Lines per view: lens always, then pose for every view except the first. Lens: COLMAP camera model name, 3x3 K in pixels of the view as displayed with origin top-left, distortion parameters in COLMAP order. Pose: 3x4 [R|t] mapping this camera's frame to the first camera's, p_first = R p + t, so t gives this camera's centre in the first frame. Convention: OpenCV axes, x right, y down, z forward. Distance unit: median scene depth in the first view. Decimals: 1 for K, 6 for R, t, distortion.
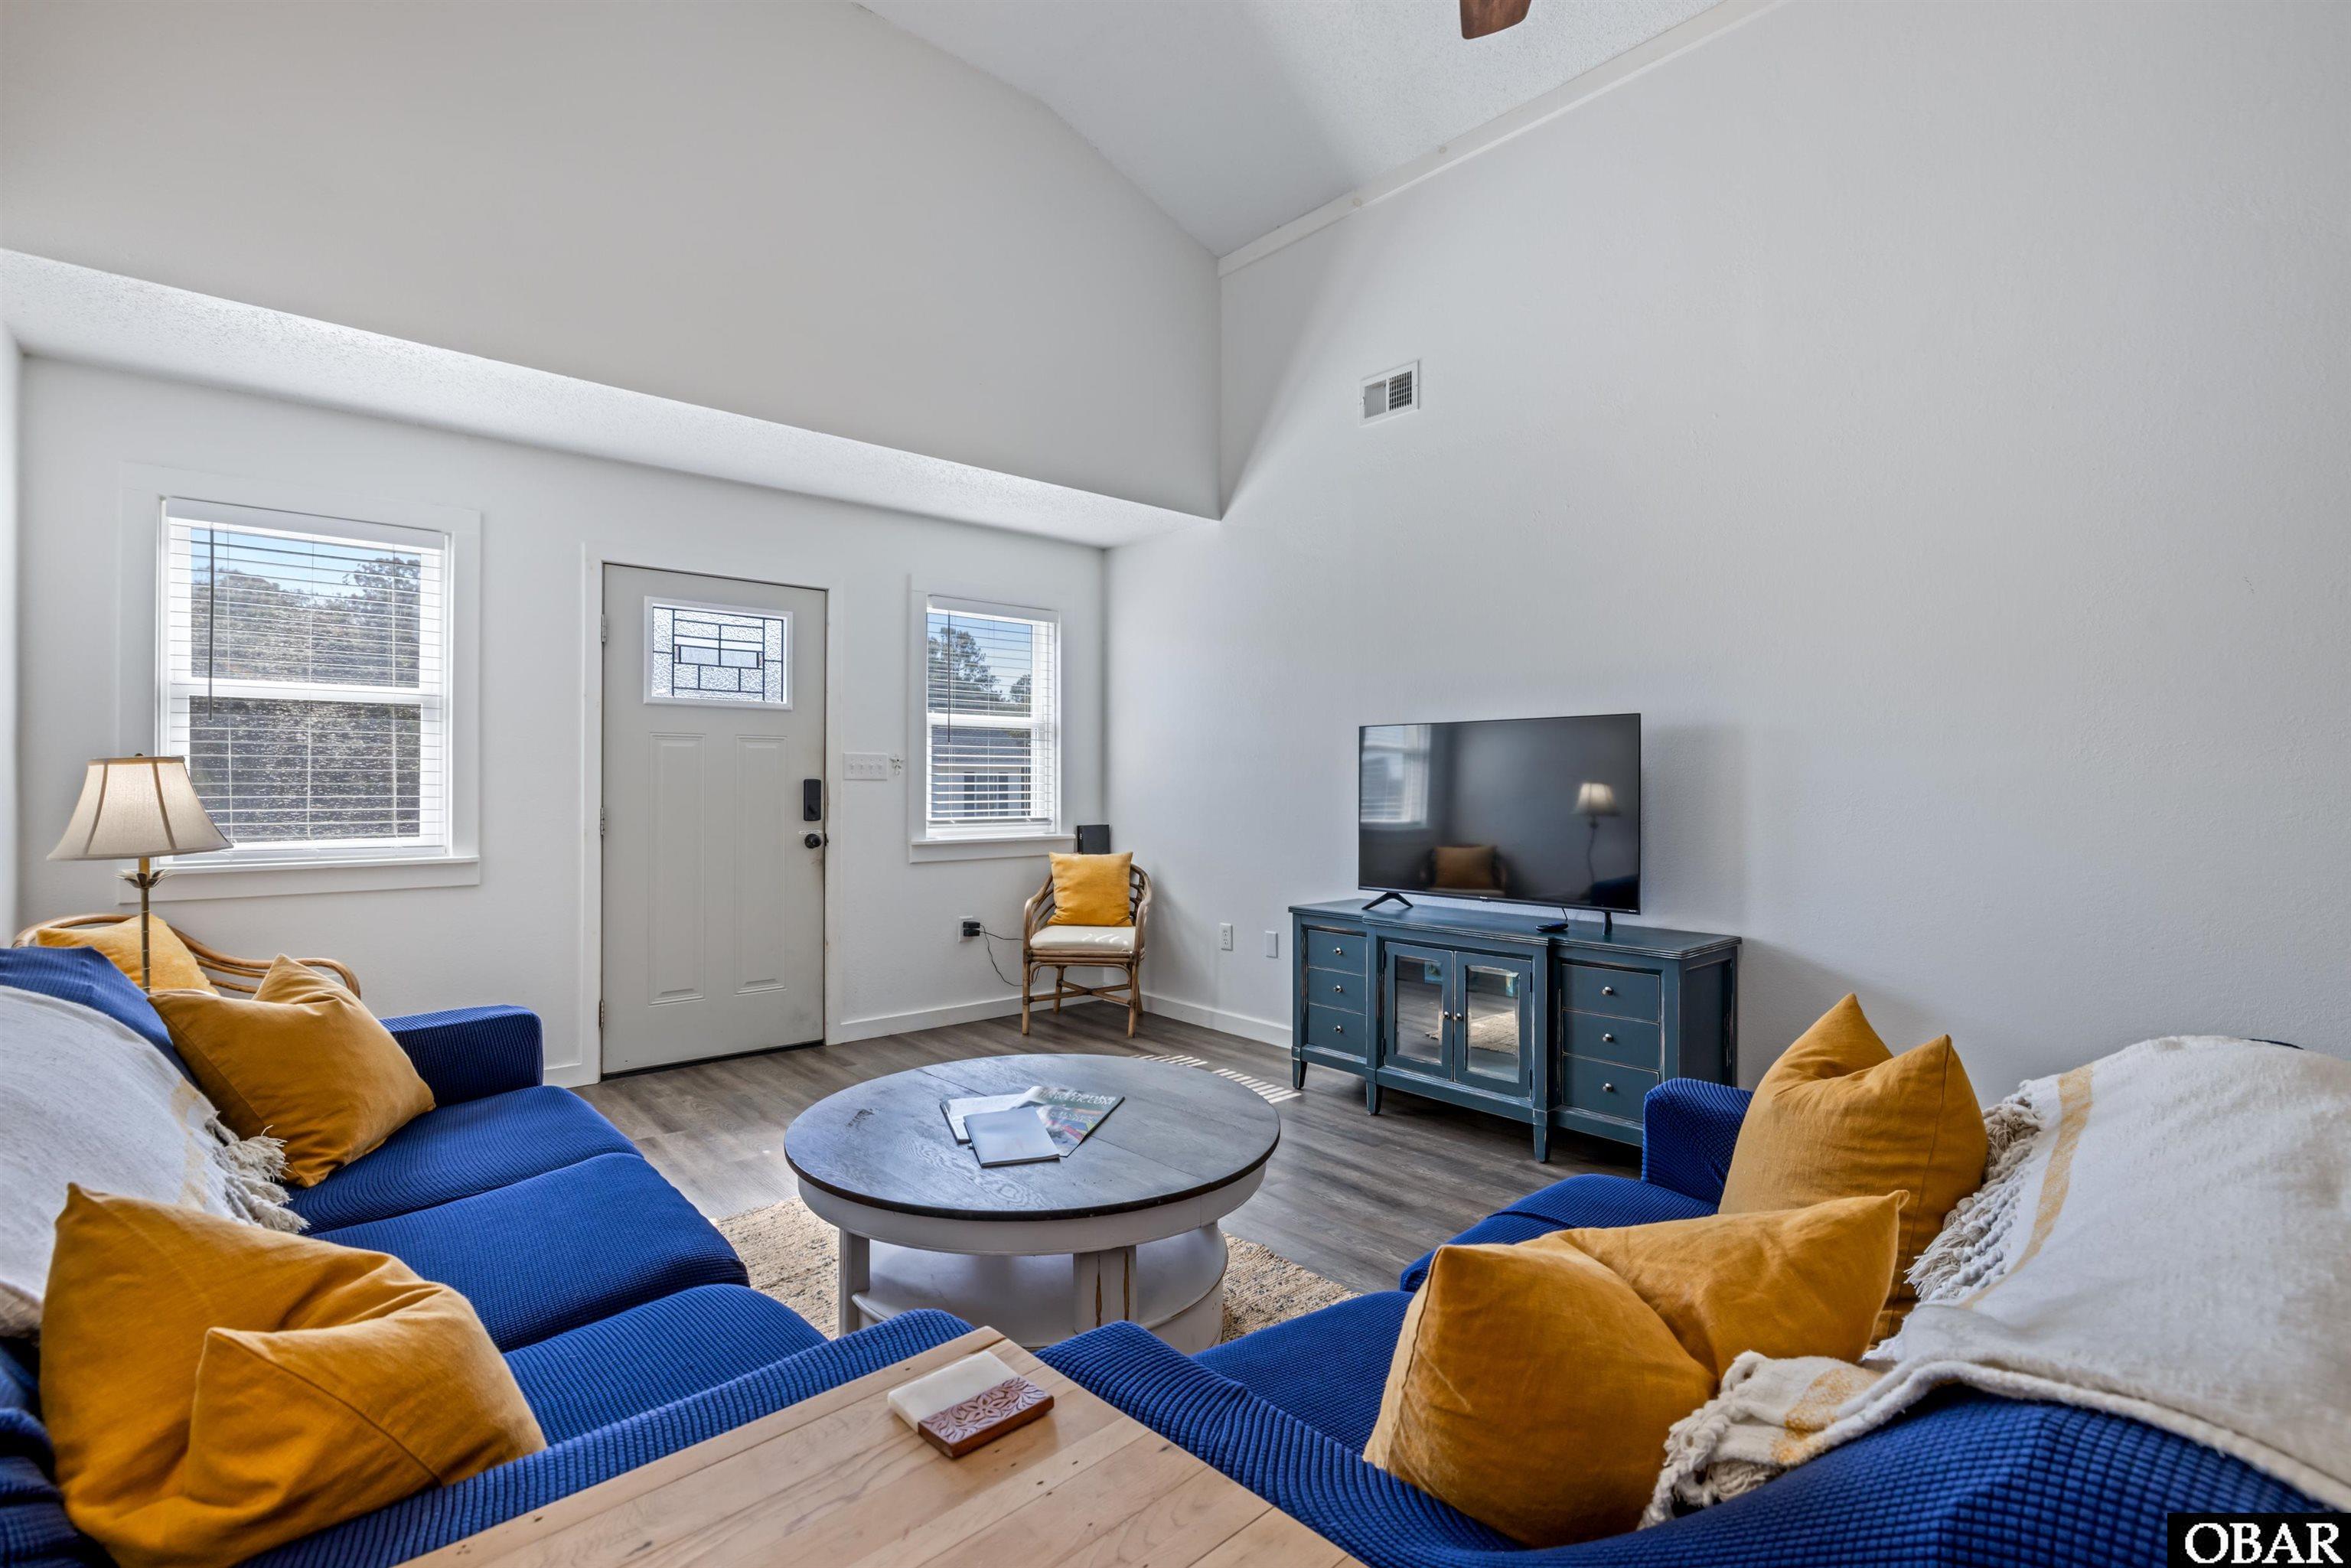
lens RADIAL K [[1110.7, 0, 1168.4], [0, 1110.7, 779.7], [0, 0, 1]] dist [-0.004461, -0.000944]
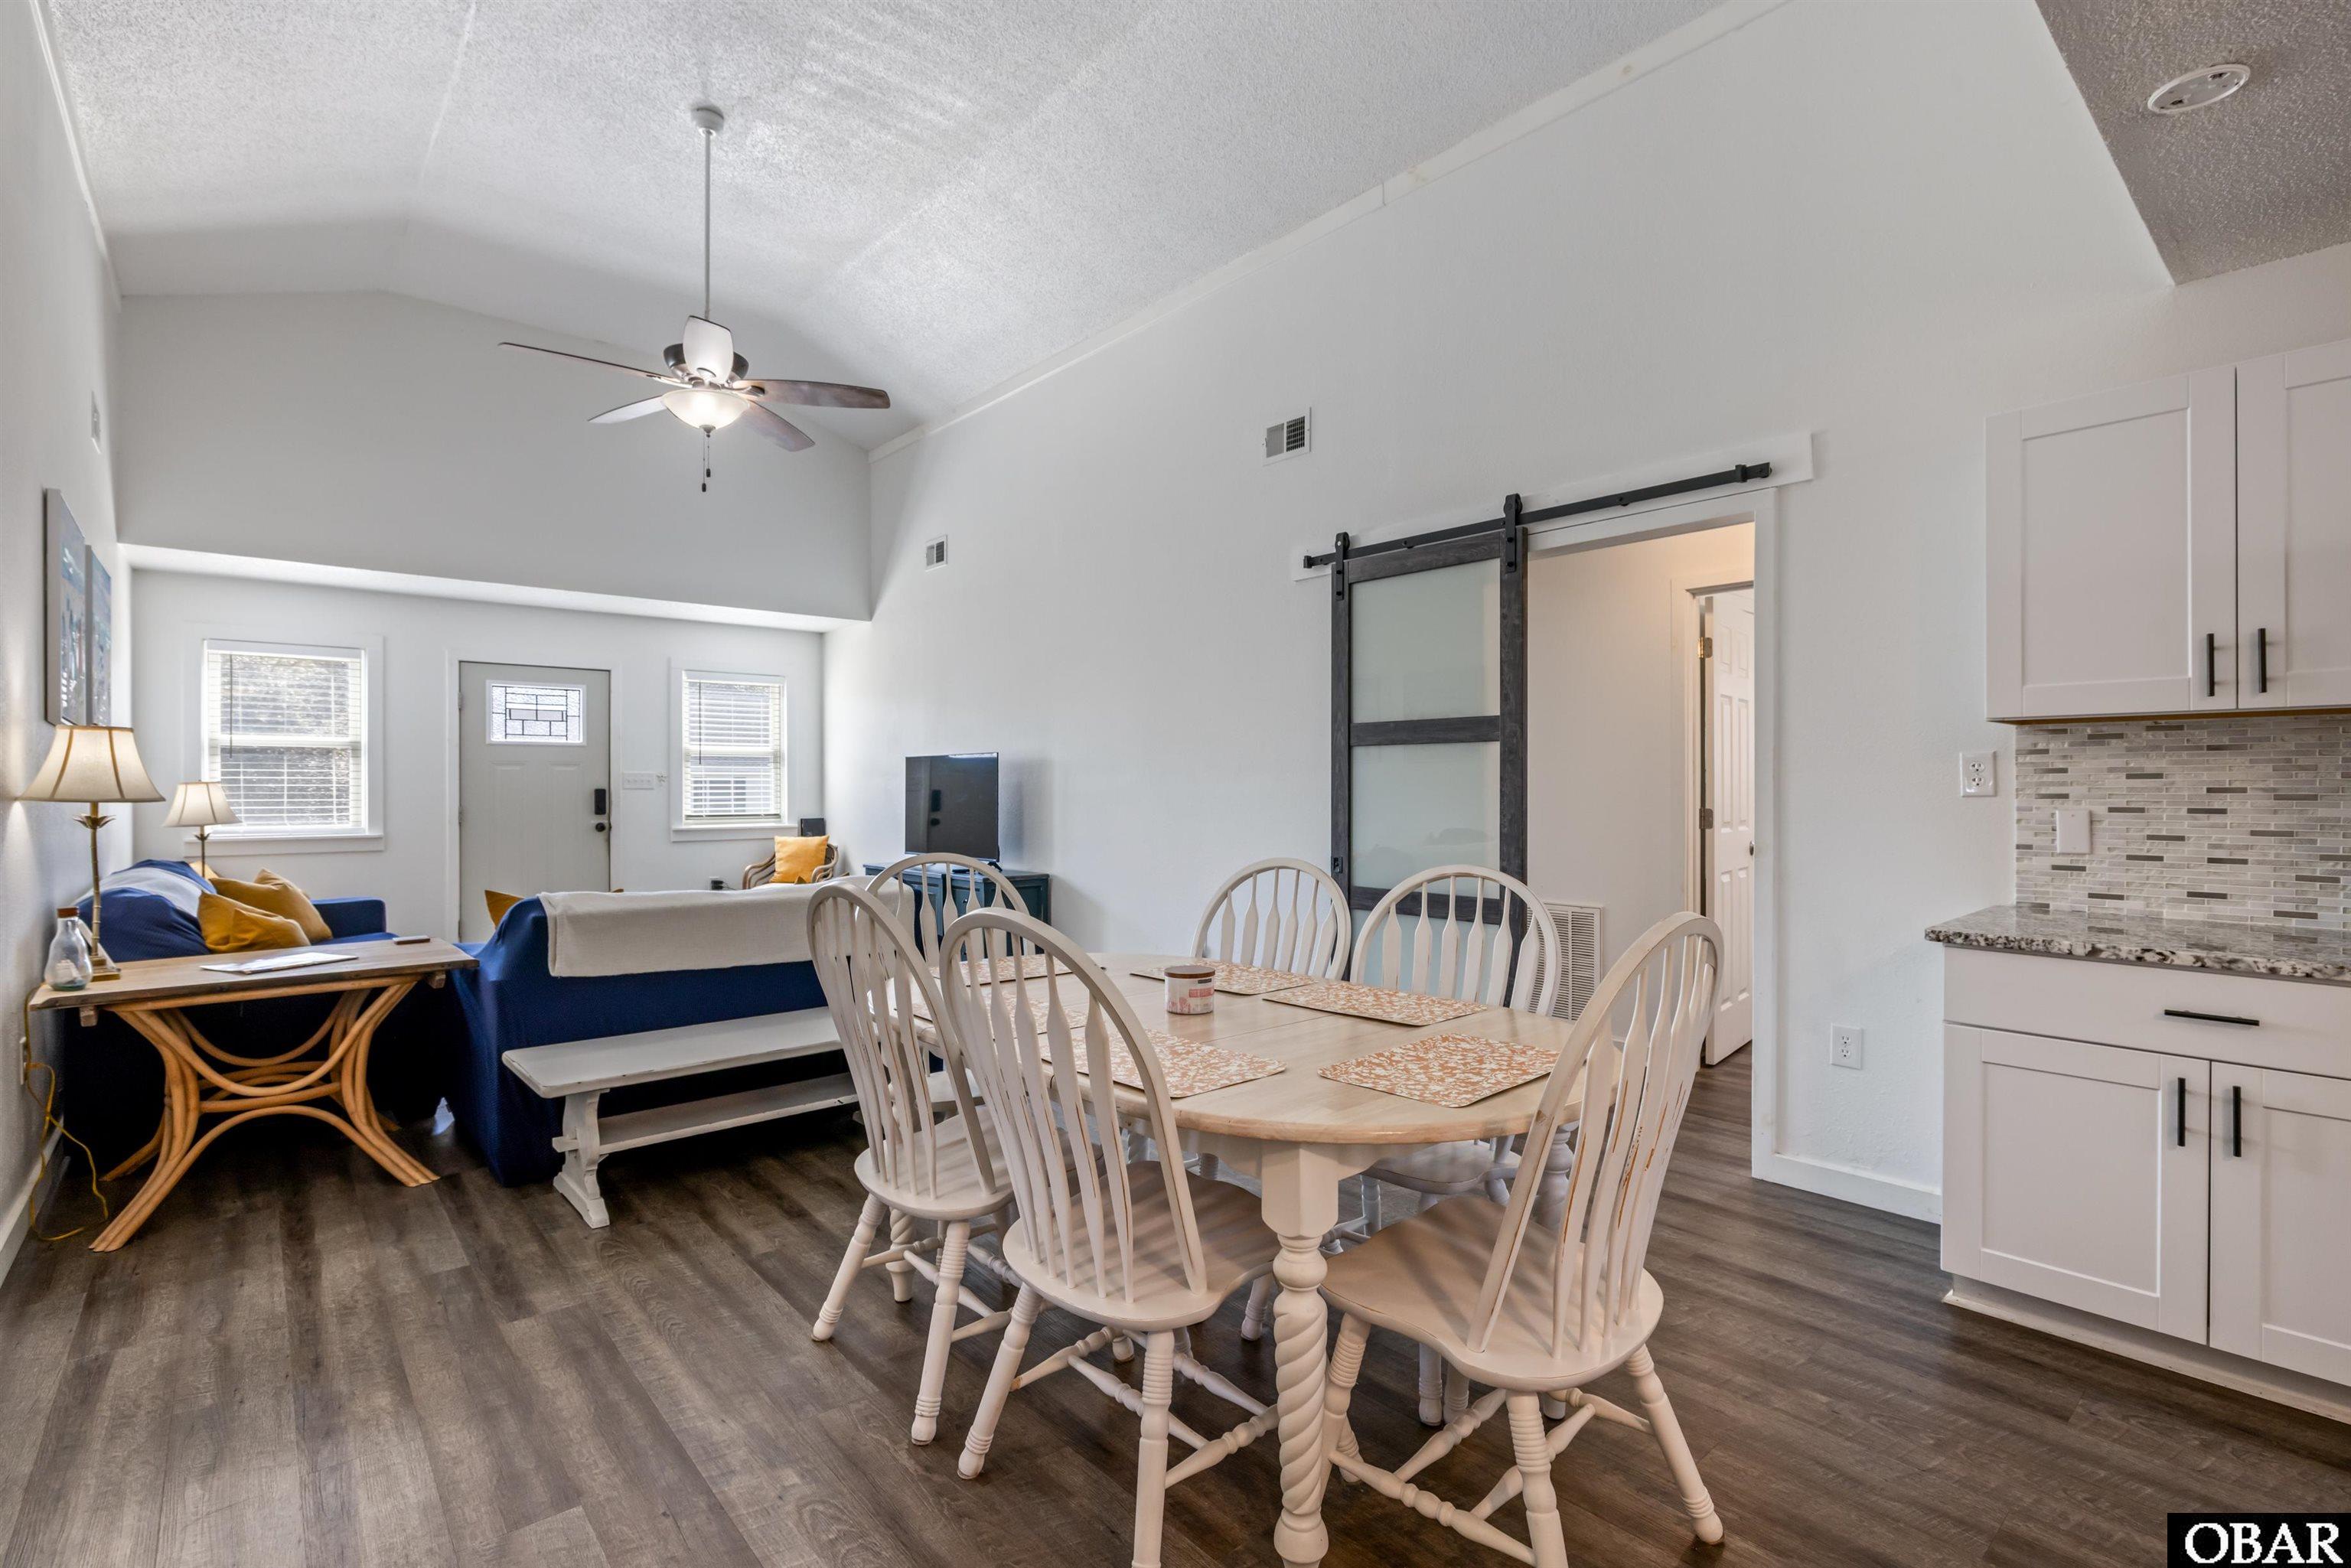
lens RADIAL K [[1083.6, 0, 1164.7], [0, 1083.6, 809.9], [0, 0, 1]] dist [-0.018691, 0.000827]
pose [[0.999994, -0.002799, -0.001893, 0.506181], [0.002843, 0.999719, 0.023544, -0.004645], [0.001826, -0.023550, 0.999721, -0.569855]]
